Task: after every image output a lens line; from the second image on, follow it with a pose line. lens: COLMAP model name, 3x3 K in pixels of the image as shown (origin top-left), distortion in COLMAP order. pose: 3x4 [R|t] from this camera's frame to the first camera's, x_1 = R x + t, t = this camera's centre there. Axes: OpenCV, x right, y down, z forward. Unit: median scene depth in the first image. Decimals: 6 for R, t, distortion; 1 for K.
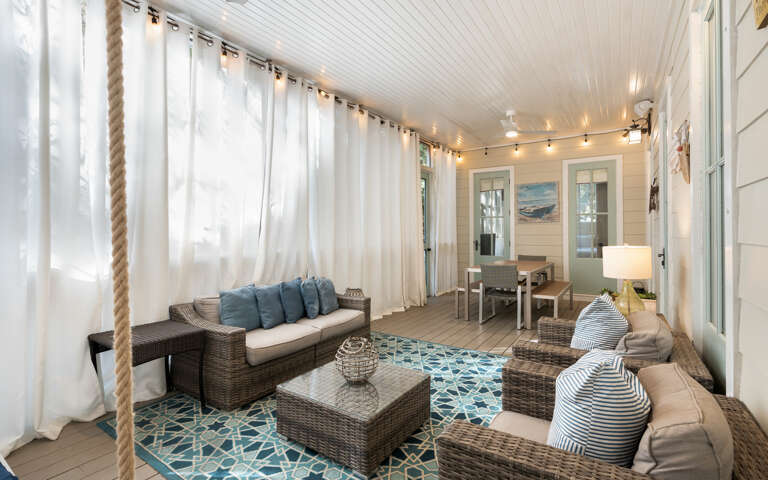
lens RADIAL K [[356.3, 0, 383.7], [0, 356.3, 231.1], [0, 0, 1]] dist [-0.000477, -0.000071]
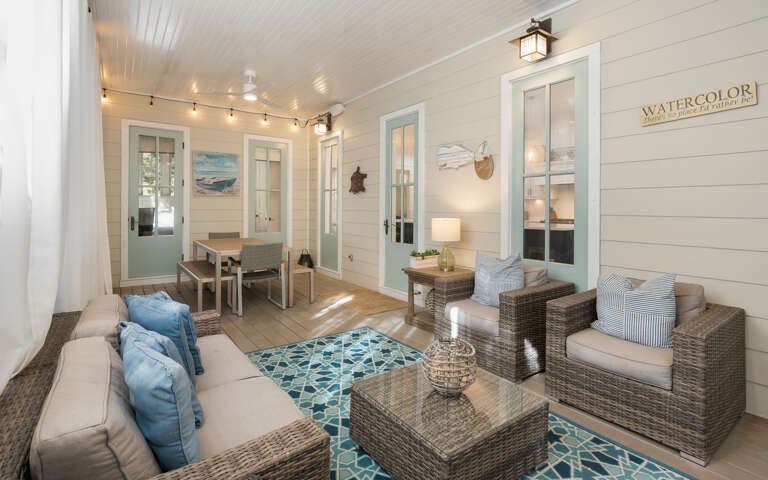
lens RADIAL K [[366.8, 0, 382.2], [0, 366.8, 209.2], [0, 0, 1]] dist [-0.002175, -0.000311]
pose [[0.356928, 0.004723, 0.934120, -0.304423], [-0.013897, 0.999903, 0.000255, 0.003235], [-0.934028, -0.013073, 0.356959, 0.284881]]
